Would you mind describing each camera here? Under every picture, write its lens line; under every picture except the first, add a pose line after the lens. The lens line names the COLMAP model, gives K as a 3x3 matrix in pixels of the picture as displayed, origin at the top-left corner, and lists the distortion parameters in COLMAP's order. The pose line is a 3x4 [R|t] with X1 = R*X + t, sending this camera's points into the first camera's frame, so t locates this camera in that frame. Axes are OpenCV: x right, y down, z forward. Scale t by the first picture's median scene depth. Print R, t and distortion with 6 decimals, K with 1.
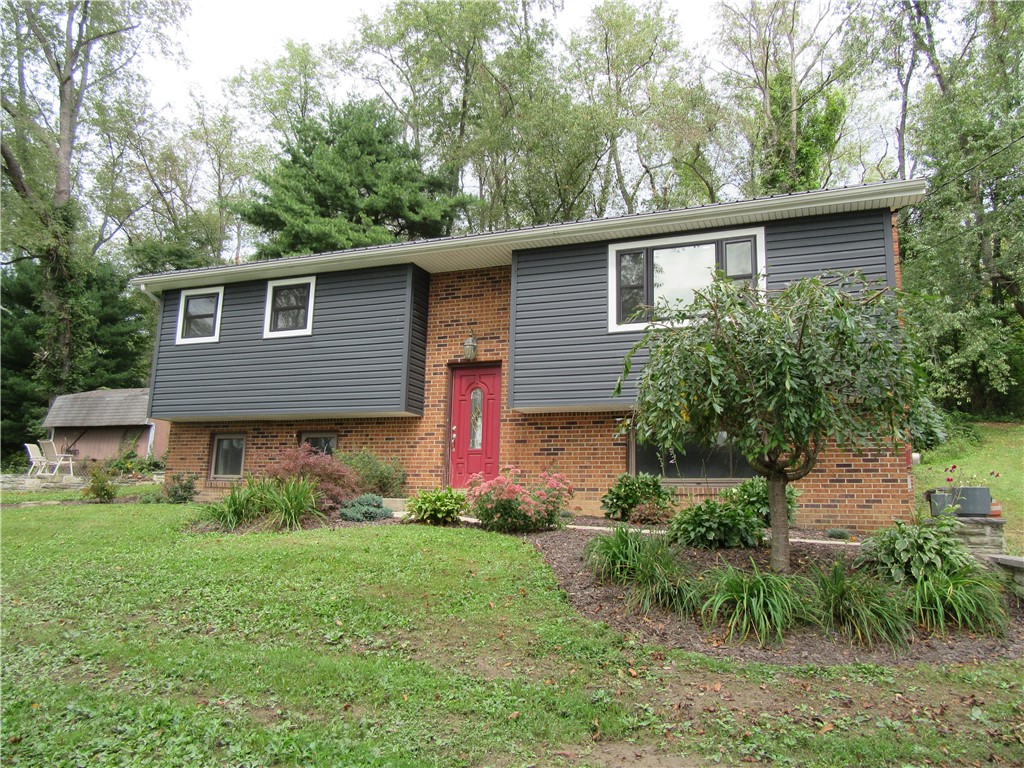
lens RADIAL K [[744.3, 0, 514.8], [0, 744.3, 386.9], [0, 0, 1]] dist [0.008980, -0.009098]
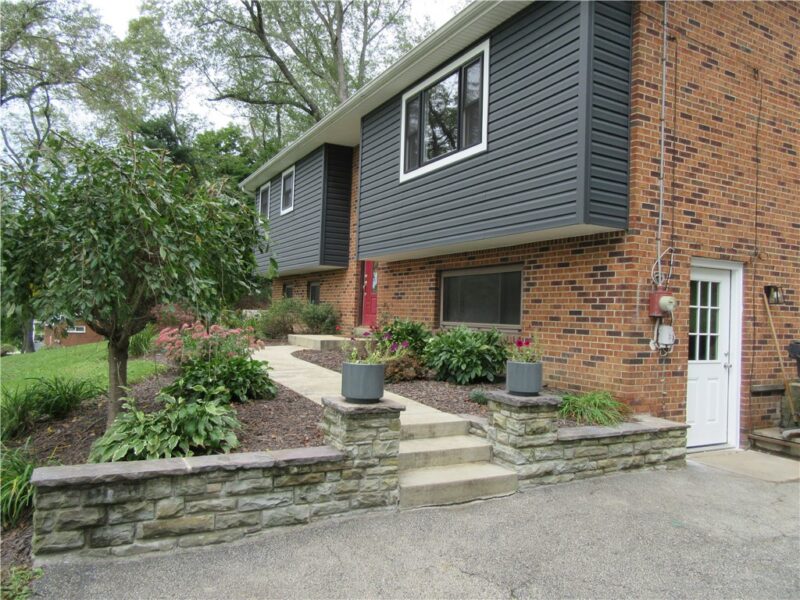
lens RADIAL K [[581.5, 0, 404.1], [0, 581.5, 296.0], [0, 0, 1]] dist [0.008980, -0.009098]
pose [[0.769648, -0.016477, -0.638256, 0.542323], [0.096356, 0.991215, 0.090603, 0.008206], [0.631156, -0.131232, 0.764474, 0.302134]]
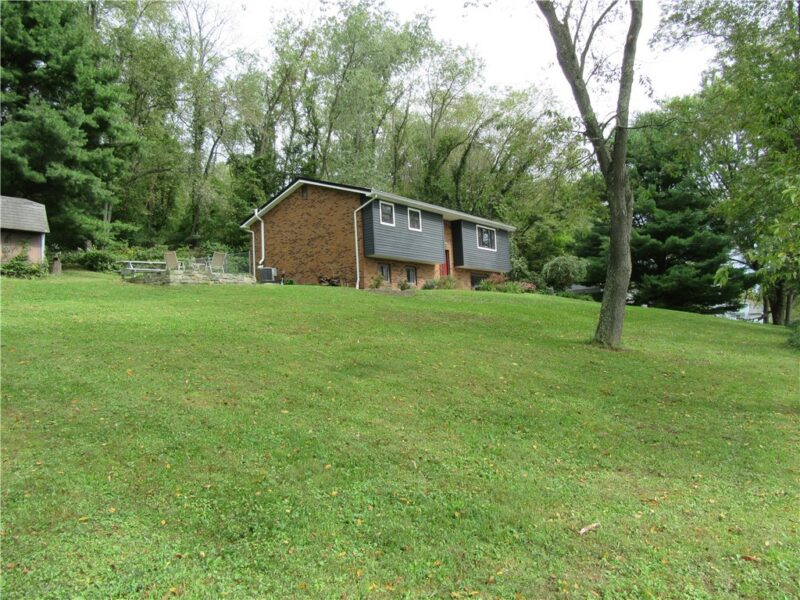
lens RADIAL K [[581.5, 0, 397.2], [0, 581.5, 300.1], [0, 0, 1]] dist [0.008980, -0.009098]
pose [[0.272584, 0.021316, 0.961896, -2.361801], [-0.104027, 0.994547, 0.007440, 0.174227], [-0.956492, -0.102092, 0.273314, 0.465744]]
